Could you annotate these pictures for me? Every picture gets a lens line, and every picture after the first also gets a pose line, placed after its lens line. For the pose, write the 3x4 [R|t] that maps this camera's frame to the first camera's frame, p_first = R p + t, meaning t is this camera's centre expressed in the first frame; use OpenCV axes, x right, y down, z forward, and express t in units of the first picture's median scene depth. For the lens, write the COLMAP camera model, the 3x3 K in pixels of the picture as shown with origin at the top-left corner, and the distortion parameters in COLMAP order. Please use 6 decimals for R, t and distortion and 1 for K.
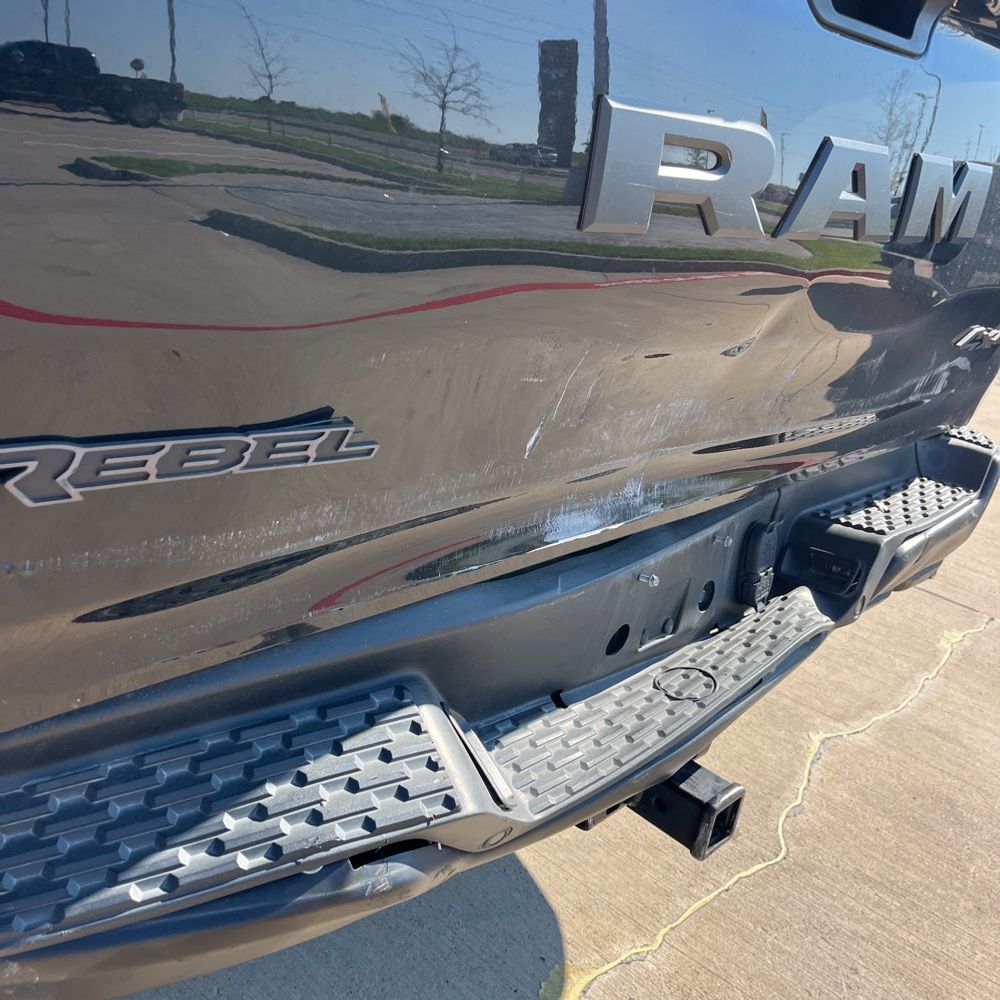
lens RADIAL K [[1017.7, 0, 496.2], [0, 1017.7, 503.0], [0, 0, 1]] dist [0.027184, 0.000000]
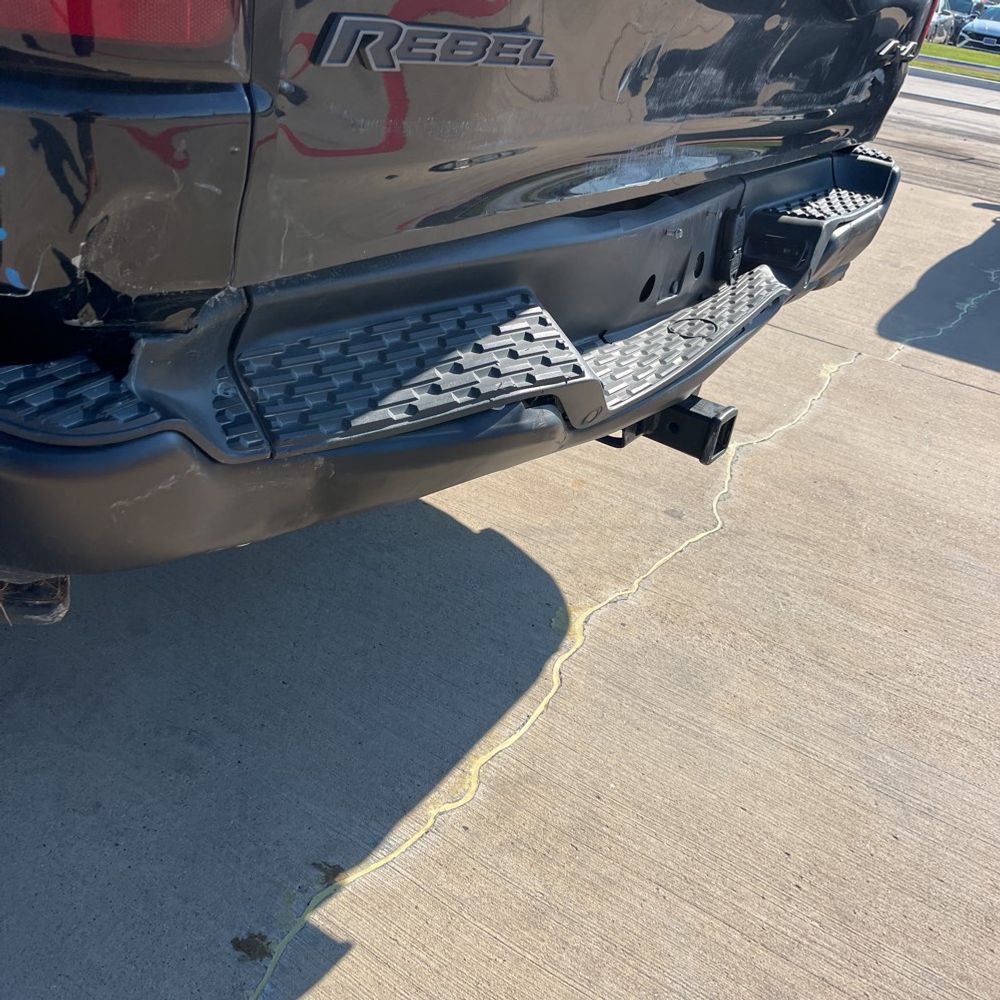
lens RADIAL K [[1017.7, 0, 493.5], [0, 1017.7, 510.6], [0, 0, 1]] dist [0.027184, 0.000000]
pose [[0.986746, -0.081788, 0.140157, -0.267210], [0.057108, 0.983468, 0.171842, 0.179440], [-0.151894, -0.161560, 0.975103, -0.236934]]
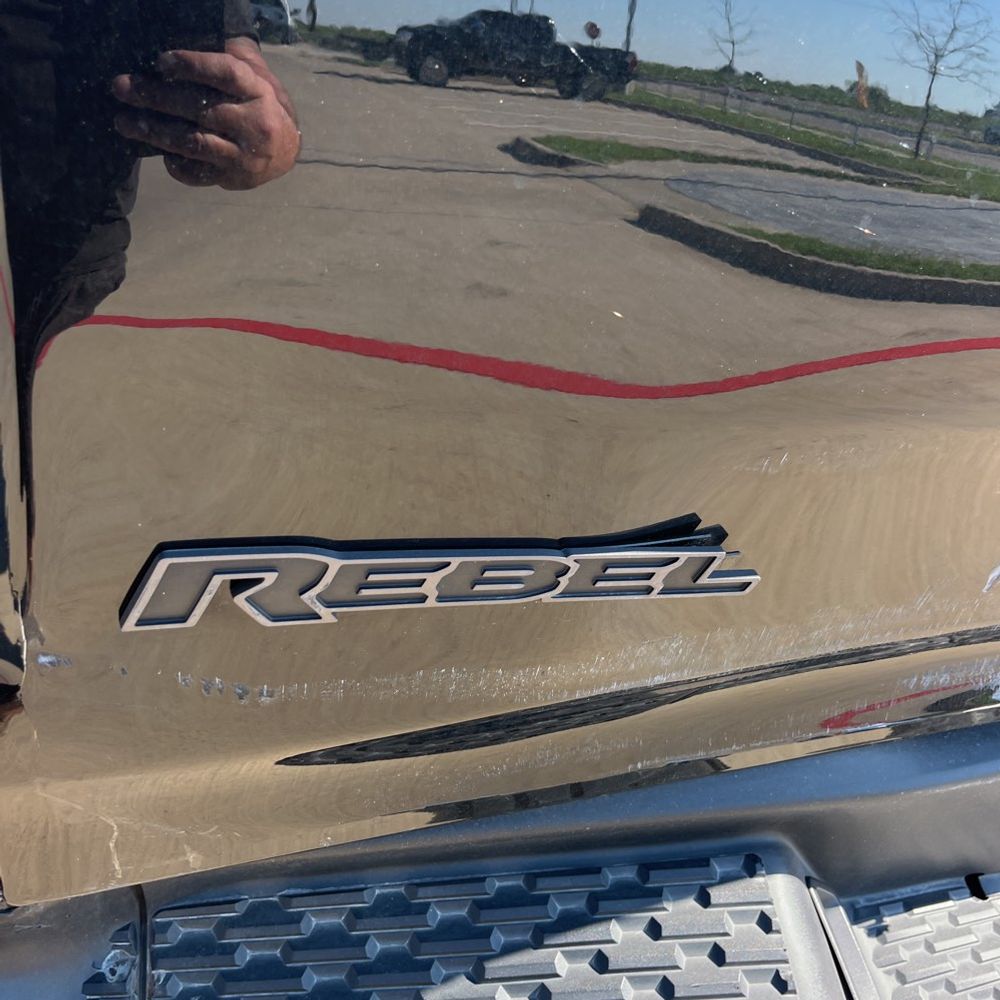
lens RADIAL K [[1017.7, 0, 519.3], [0, 1017.7, 496.7], [0, 0, 1]] dist [0.027184, 0.000000]
pose [[0.919182, 0.147582, -0.365136, -0.012531], [-0.139205, 0.989035, 0.049320, -0.075878], [0.368411, 0.005495, 0.929647, 0.183634]]
